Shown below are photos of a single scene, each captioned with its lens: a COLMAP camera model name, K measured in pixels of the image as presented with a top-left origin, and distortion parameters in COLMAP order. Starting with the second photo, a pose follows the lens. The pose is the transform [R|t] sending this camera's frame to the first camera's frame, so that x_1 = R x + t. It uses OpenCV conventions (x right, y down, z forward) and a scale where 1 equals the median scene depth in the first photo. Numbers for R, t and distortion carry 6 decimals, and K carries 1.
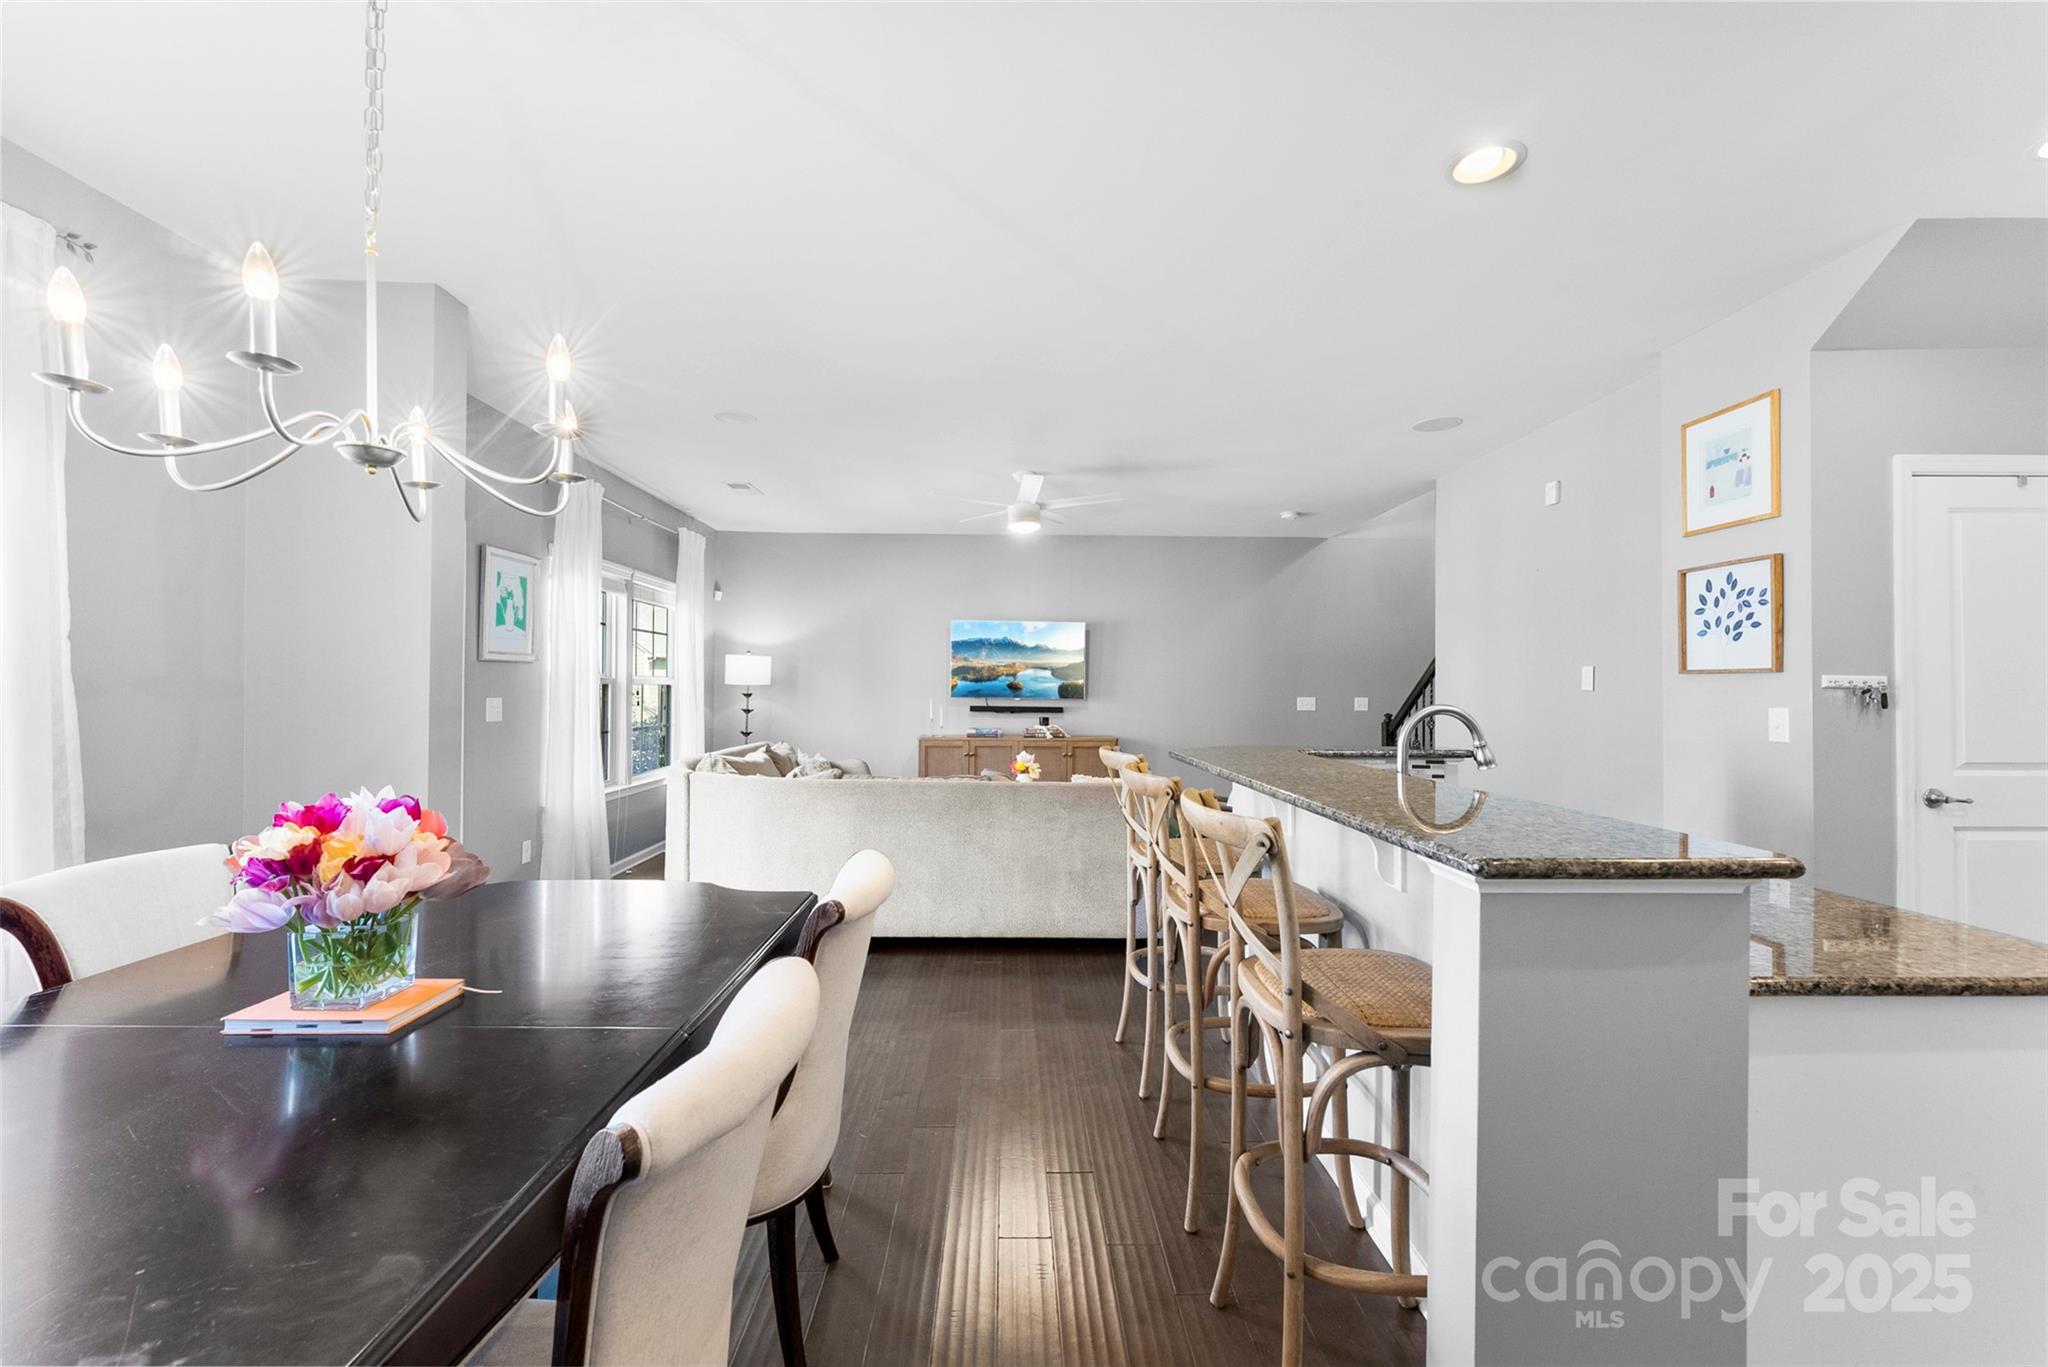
lens RADIAL K [[820.3, 0, 1030.2], [0, 820.3, 679.6], [0, 0, 1]] dist [0.000594, 0.001075]
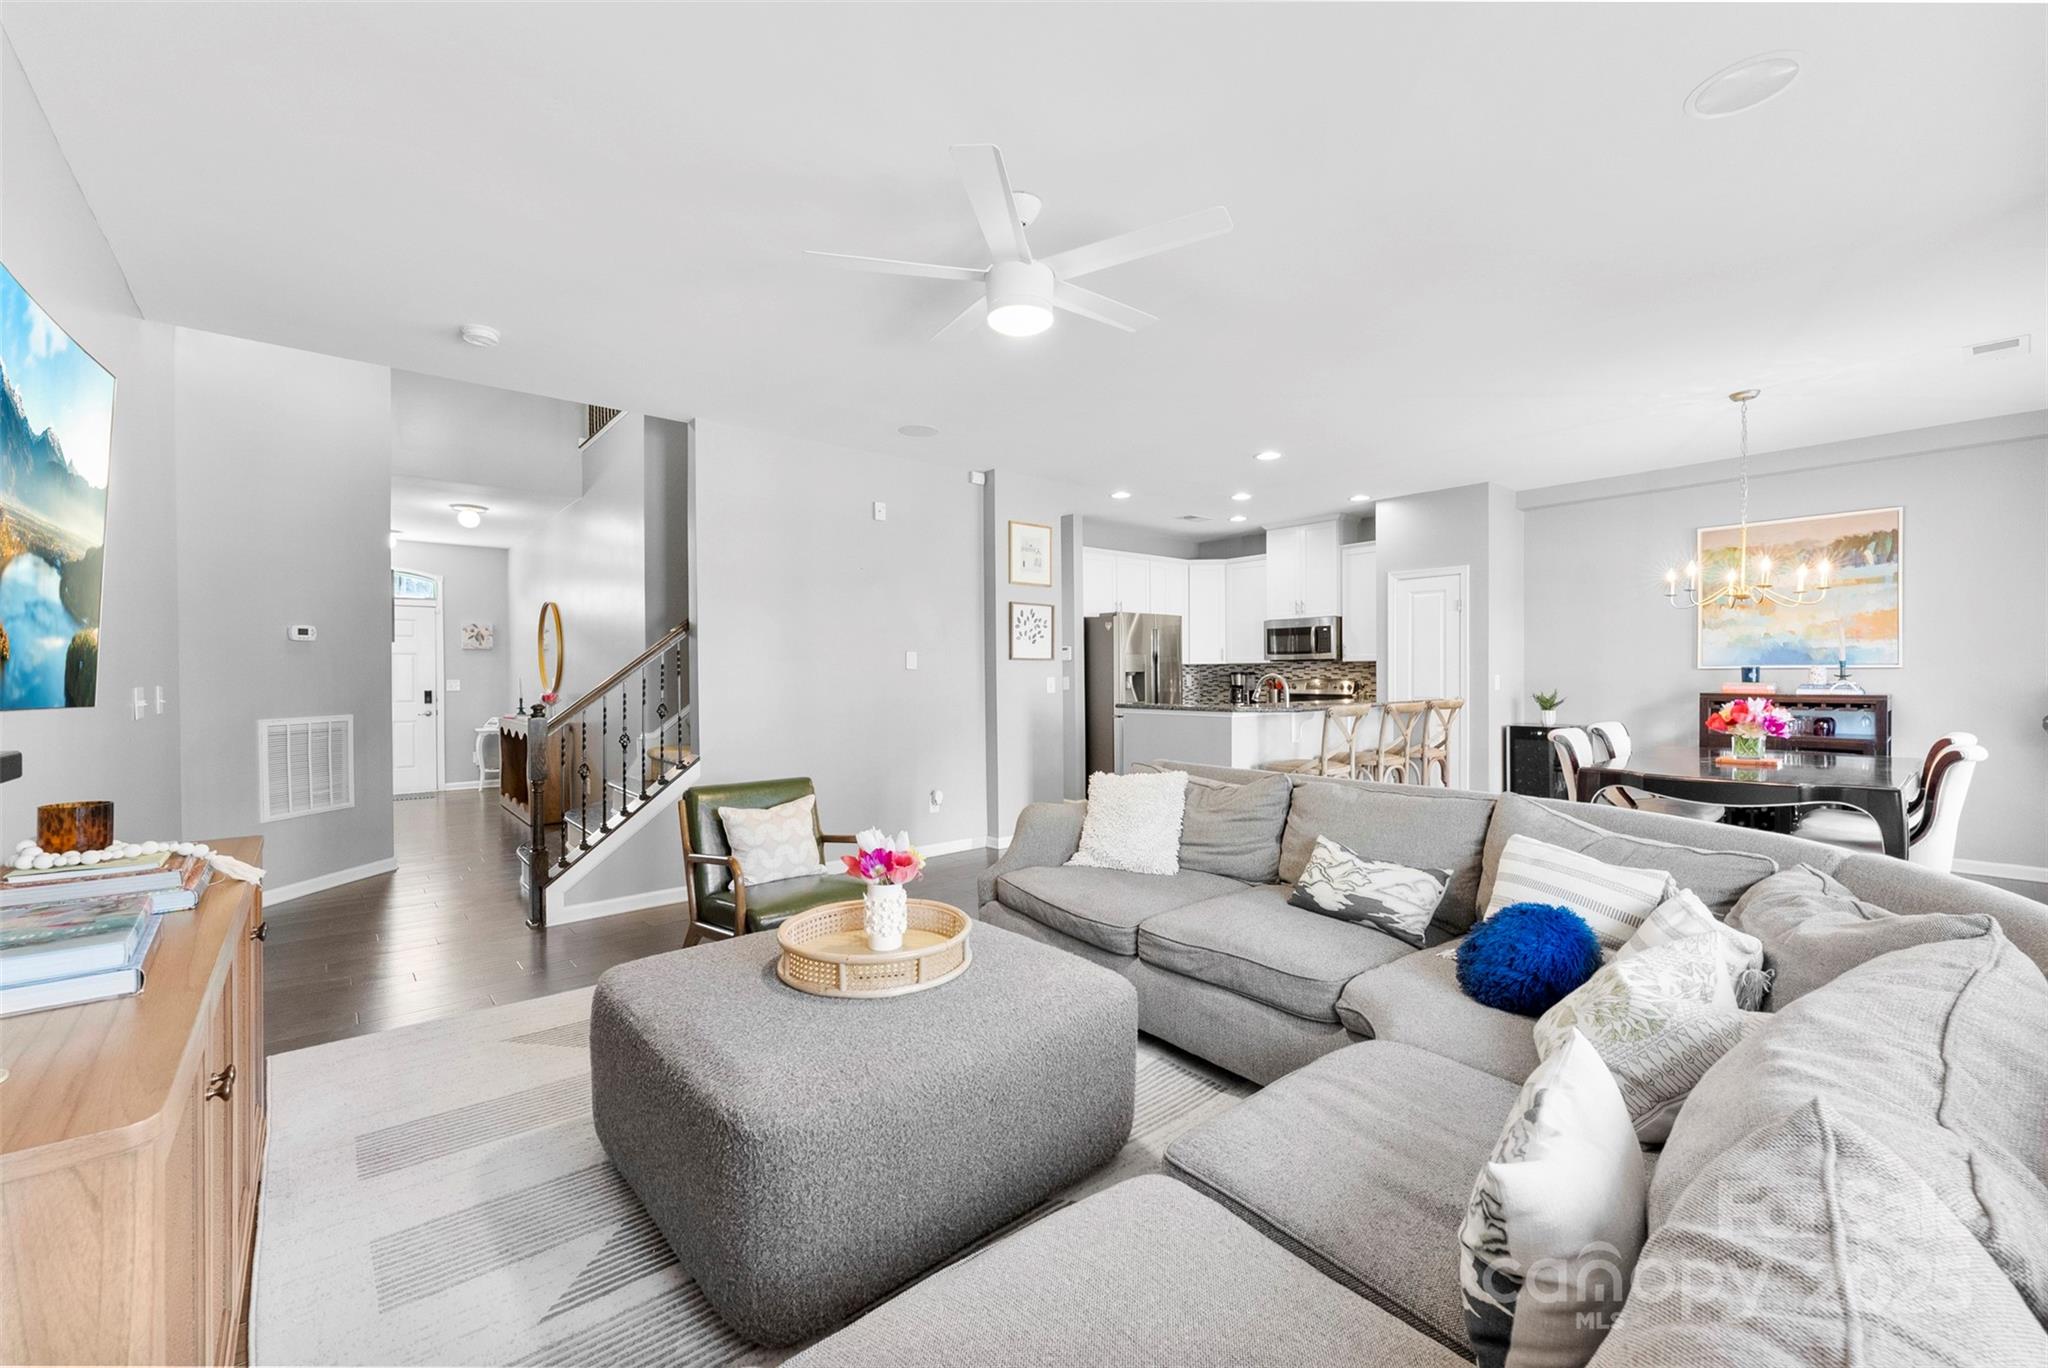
lens RADIAL K [[820.3, 0, 1025.2], [0, 820.3, 681.8], [0, 0, 1]] dist [0.000594, 0.001075]
pose [[-0.627422, -0.009422, 0.778623, -0.324023], [-0.007510, 0.999954, 0.006049, 0.015708], [-0.778643, -0.002052, -0.627463, 1.098526]]
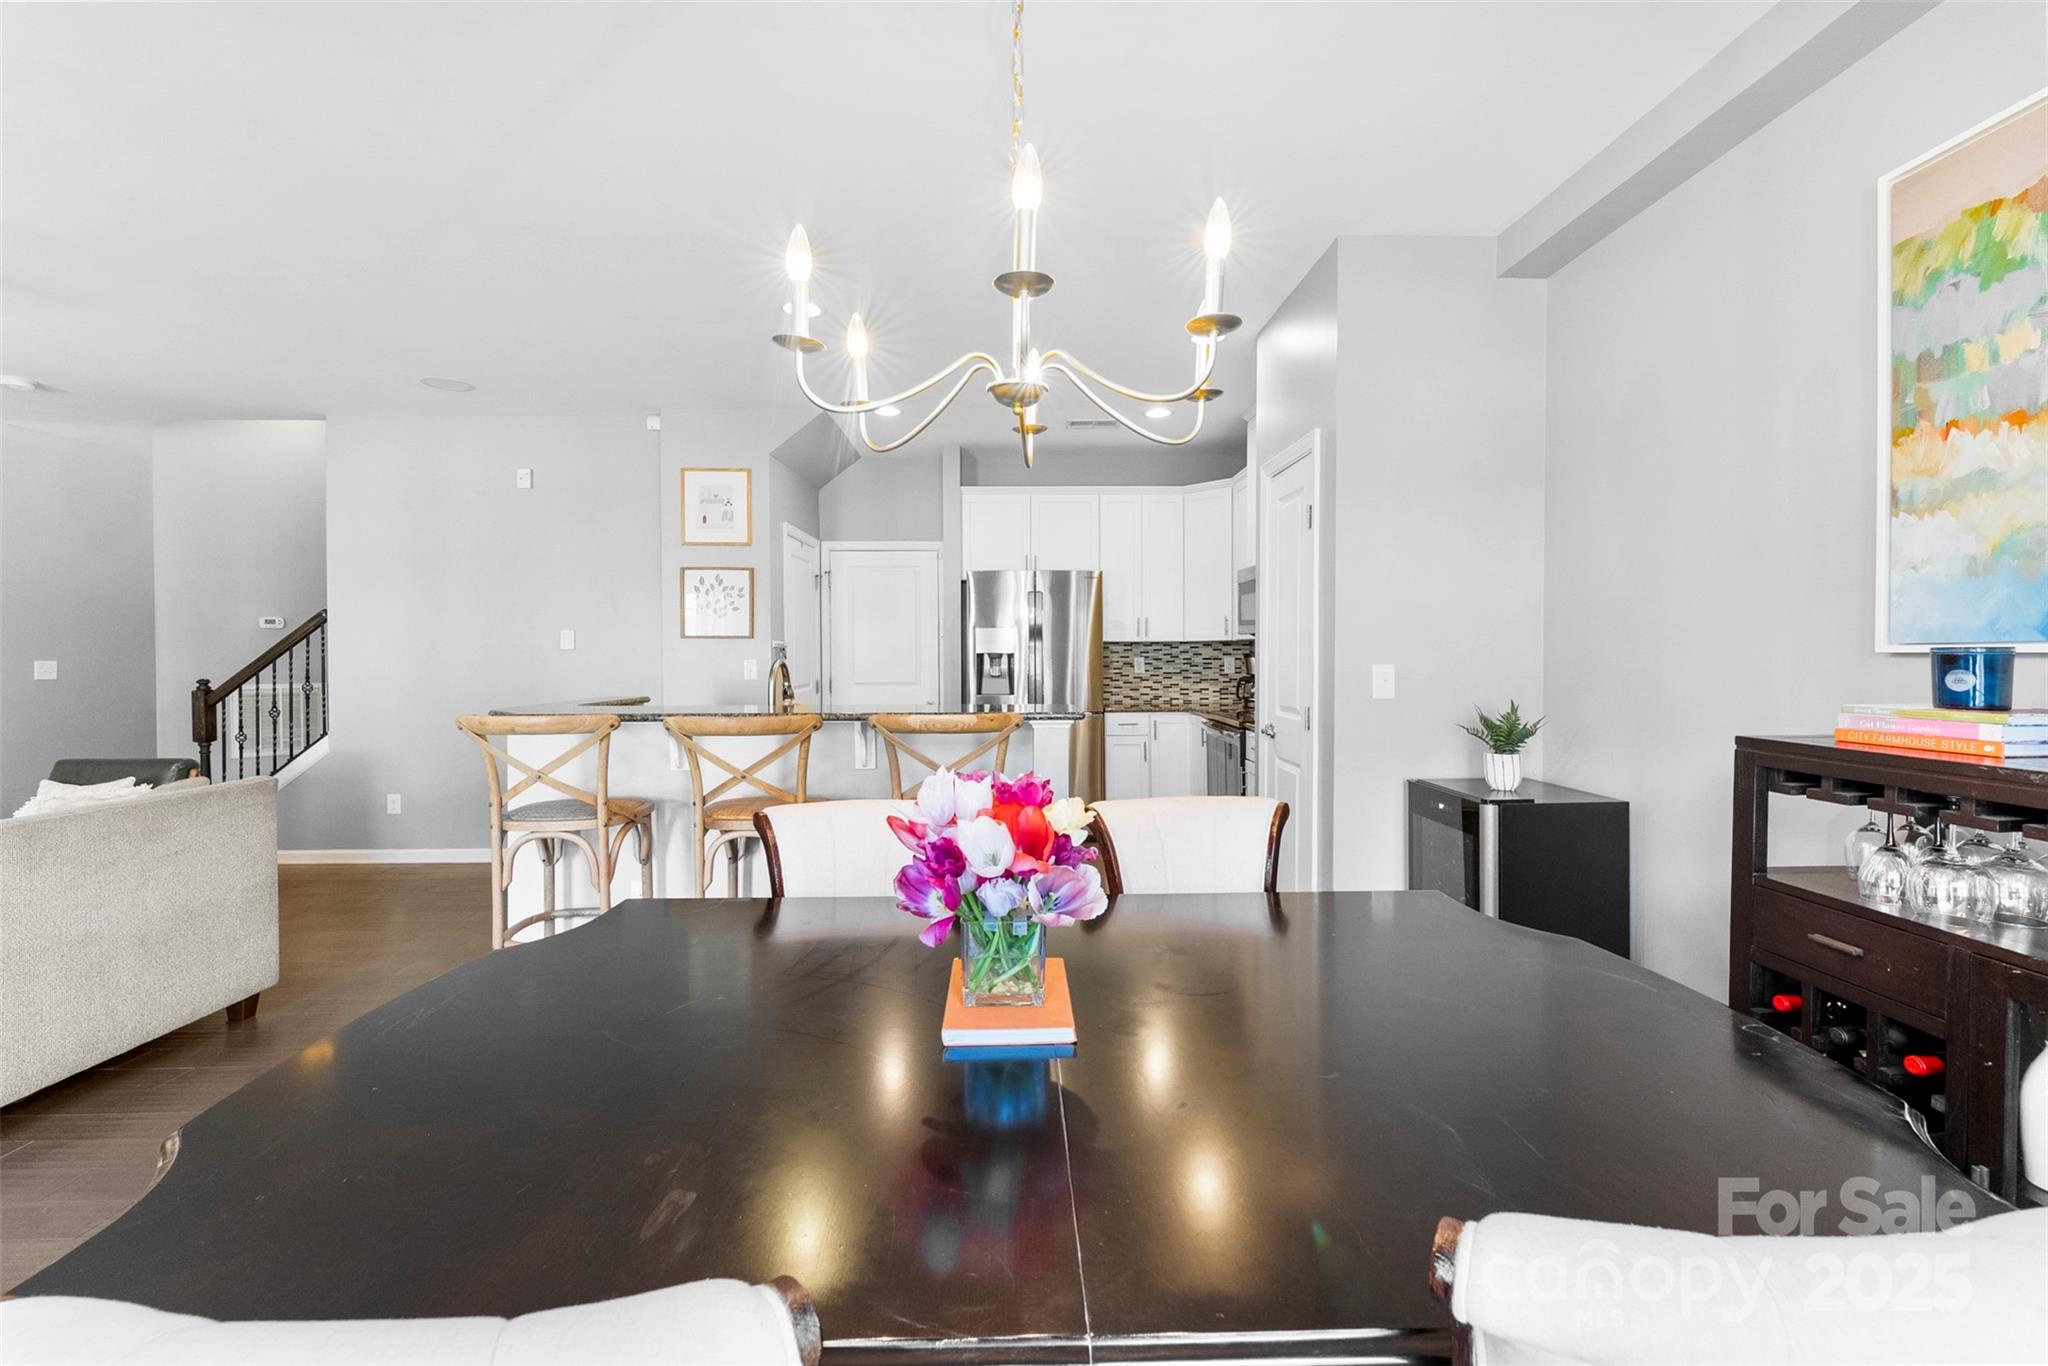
lens RADIAL K [[820.3, 0, 1026.8], [0, 820.3, 670.1], [0, 0, 1]] dist [0.000594, 0.001075]
pose [[0.004054, -0.026794, 0.999633, -0.353421], [-0.011619, 0.999572, 0.026839, 0.001876], [-0.999924, -0.011724, 0.003741, 0.196936]]
